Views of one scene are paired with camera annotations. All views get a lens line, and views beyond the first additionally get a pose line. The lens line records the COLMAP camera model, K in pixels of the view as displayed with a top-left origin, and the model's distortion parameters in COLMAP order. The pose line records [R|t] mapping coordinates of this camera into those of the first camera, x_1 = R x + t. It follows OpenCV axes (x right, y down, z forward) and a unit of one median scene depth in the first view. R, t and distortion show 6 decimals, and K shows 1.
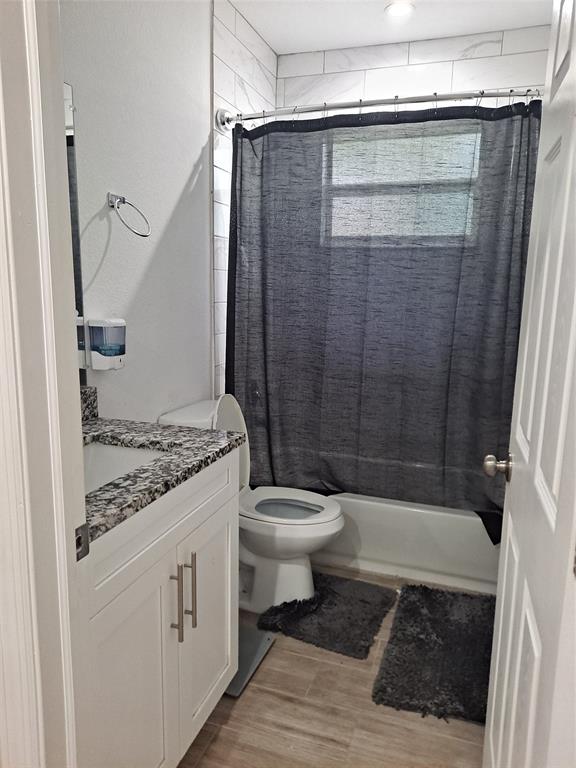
lens RADIAL K [[562.4, 0, 288.3], [0, 562.4, 382.2], [0, 0, 1]] dist [0.032618, -0.003606]
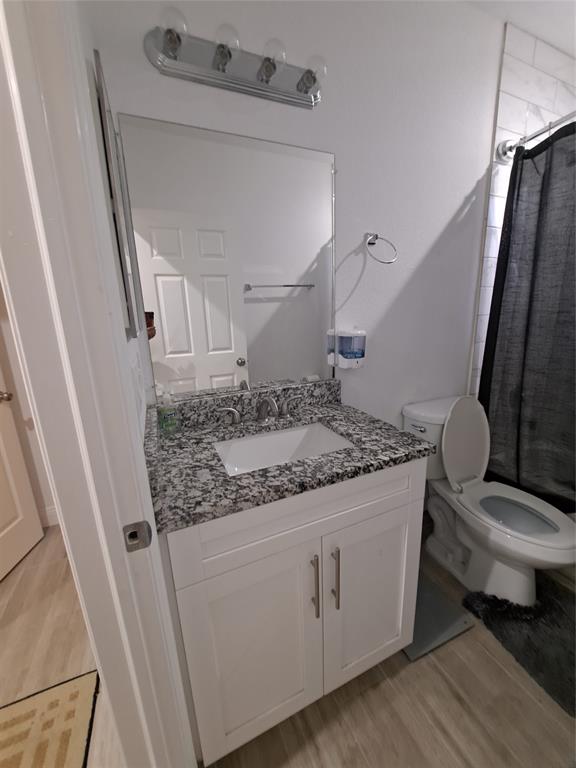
lens RADIAL K [[305.2, 0, 288.1], [0, 305.2, 382.3], [0, 0, 1]] dist [-0.013307, -0.000712]
pose [[0.677577, 0.123121, -0.725073, 0.112741], [-0.076865, 0.992344, 0.096675, -0.048101], [0.731424, -0.009772, 0.681853, 0.394118]]
